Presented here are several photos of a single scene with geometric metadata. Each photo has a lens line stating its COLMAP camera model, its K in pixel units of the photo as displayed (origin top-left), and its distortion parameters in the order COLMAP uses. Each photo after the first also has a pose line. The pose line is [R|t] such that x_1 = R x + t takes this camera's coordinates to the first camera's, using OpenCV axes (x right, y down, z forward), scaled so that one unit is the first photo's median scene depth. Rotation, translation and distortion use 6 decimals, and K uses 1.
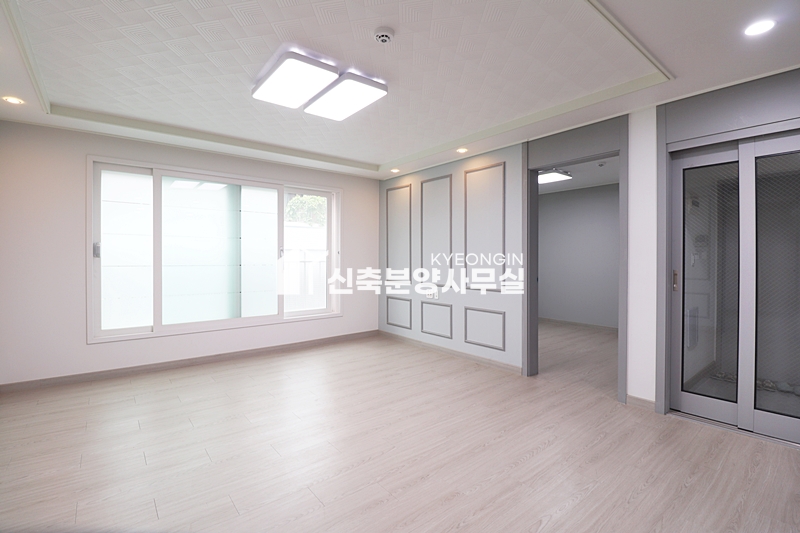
lens RADIAL K [[367.0, 0, 400.6], [0, 367.0, 260.3], [0, 0, 1]] dist [-0.009303, -0.008995]
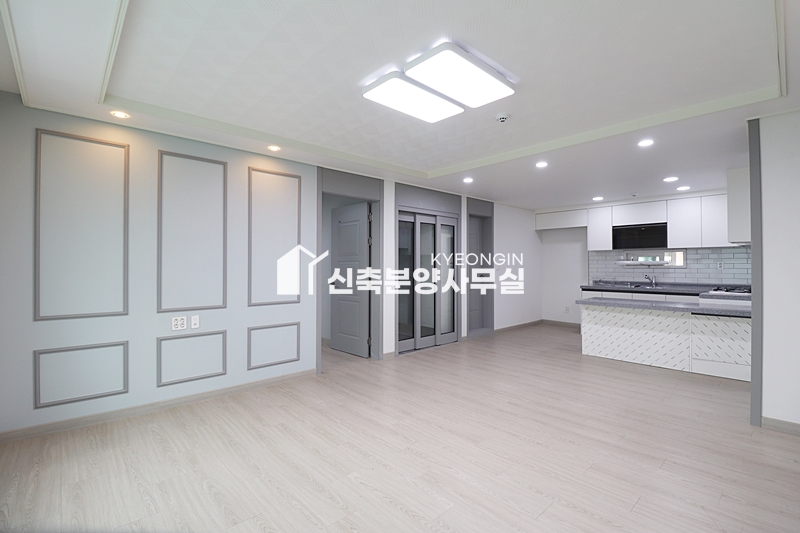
lens RADIAL K [[367.0, 0, 400.9], [0, 367.0, 263.5], [0, 0, 1]] dist [-0.009303, -0.008995]
pose [[-0.067049, 0.003950, 0.997742, -0.757239], [0.004460, 0.999983, -0.003659, -0.018015], [-0.997740, 0.004205, -0.067065, 0.780541]]
